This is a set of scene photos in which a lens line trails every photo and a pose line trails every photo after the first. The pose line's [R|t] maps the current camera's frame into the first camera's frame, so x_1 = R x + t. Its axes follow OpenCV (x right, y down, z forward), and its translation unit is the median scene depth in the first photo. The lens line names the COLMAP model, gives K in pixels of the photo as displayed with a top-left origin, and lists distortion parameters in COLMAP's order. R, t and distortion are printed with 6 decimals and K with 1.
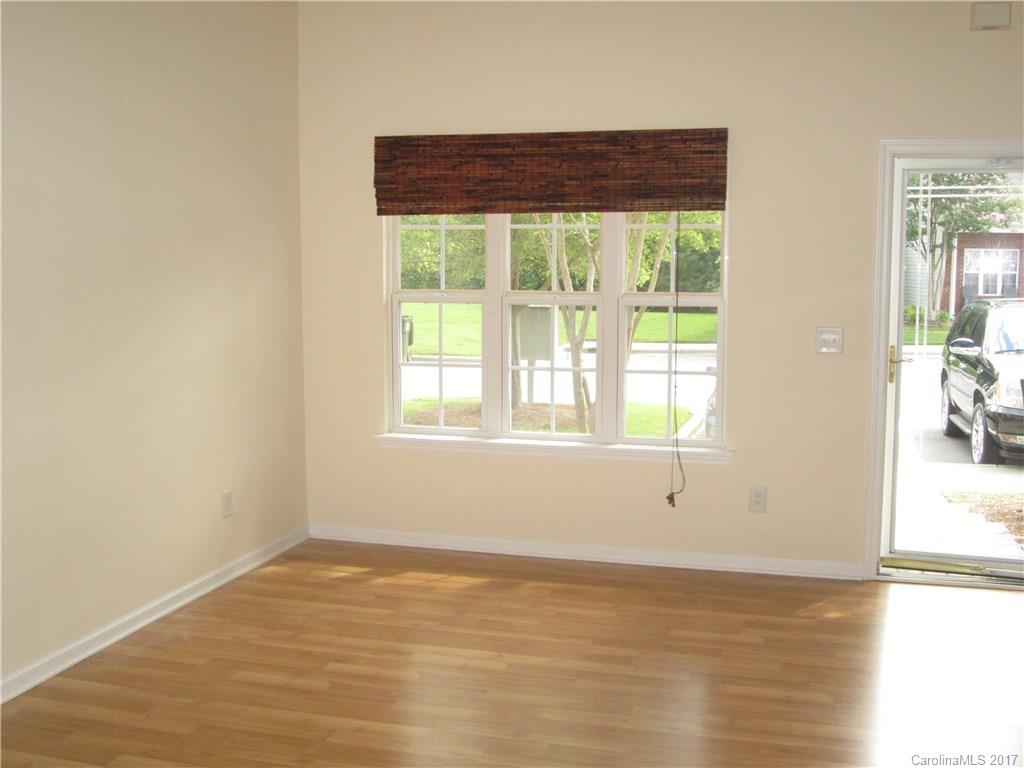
lens RADIAL K [[1136.8, 0, 512.0], [0, 1136.8, 384.0], [0, 0, 1]] dist [-0.075690, -0.024688]
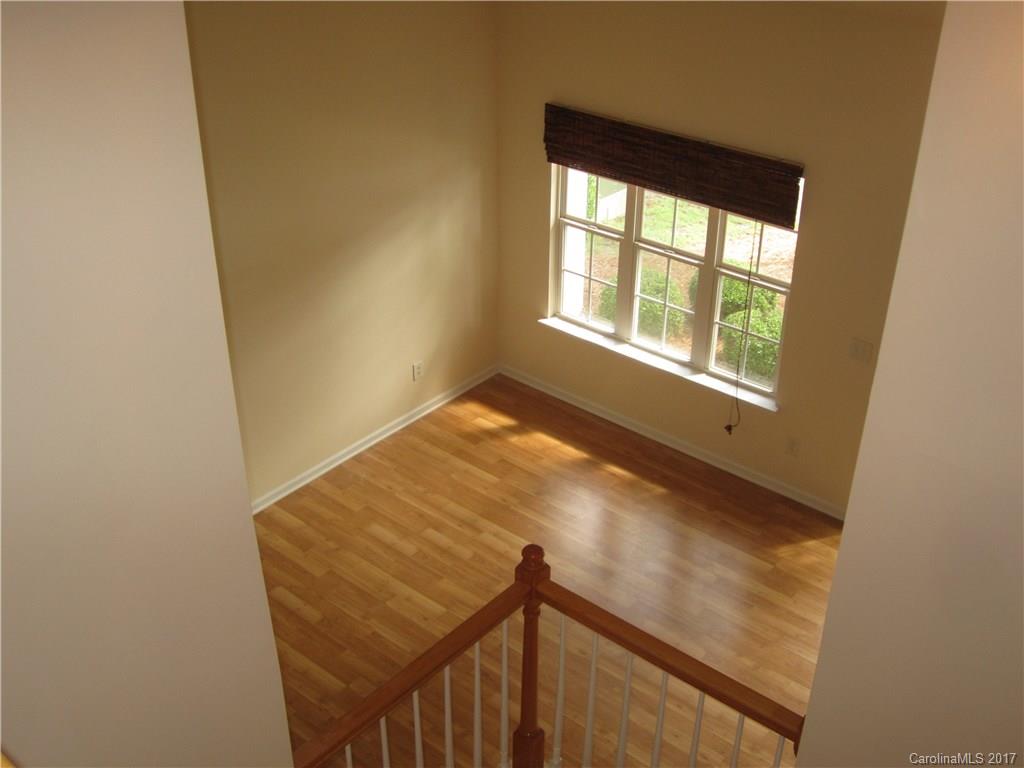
lens RADIAL K [[1136.8, 0, 512.0], [0, 1136.8, 384.0], [0, 0, 1]] dist [-0.075690, -0.024688]
pose [[0.909839, 0.213272, -0.355960, 0.362525], [-0.049346, 0.907337, 0.417499, -0.469864], [0.412017, -0.362292, 0.836055, -0.164097]]
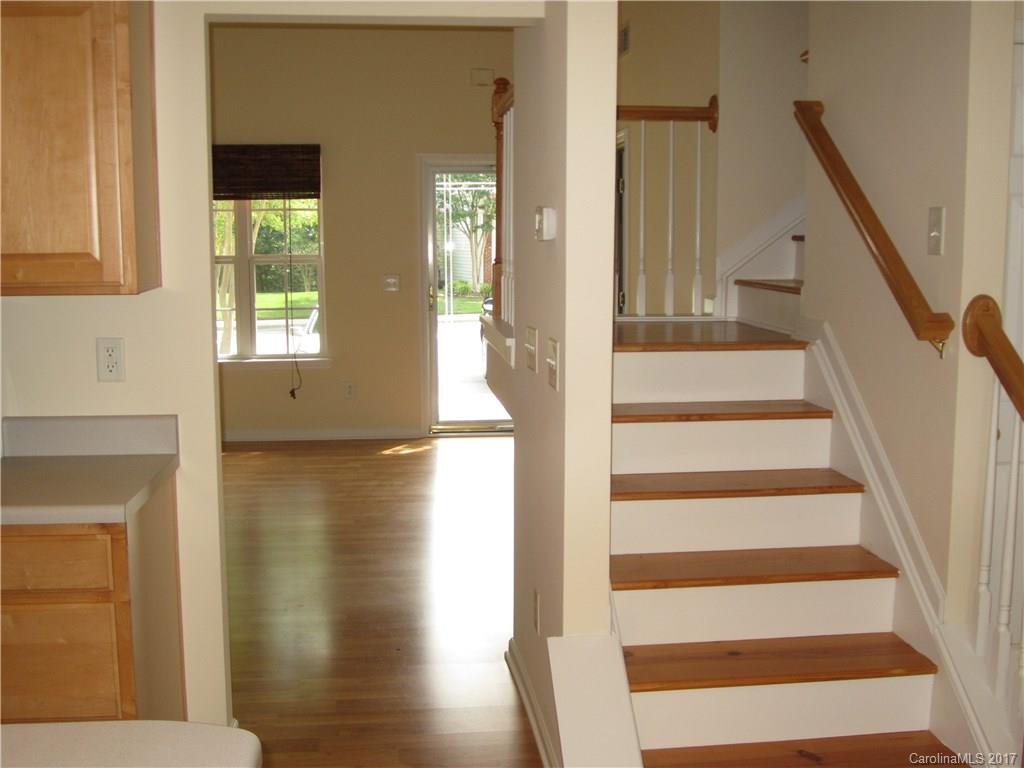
lens RADIAL K [[1136.8, 0, 512.0], [0, 1136.8, 384.0], [0, 0, 1]] dist [-0.075690, -0.024688]
pose [[0.927460, -0.053309, 0.370104, -0.141149], [0.048287, 0.998573, 0.022829, 0.068737], [-0.370792, -0.003302, 0.928710, -0.480483]]
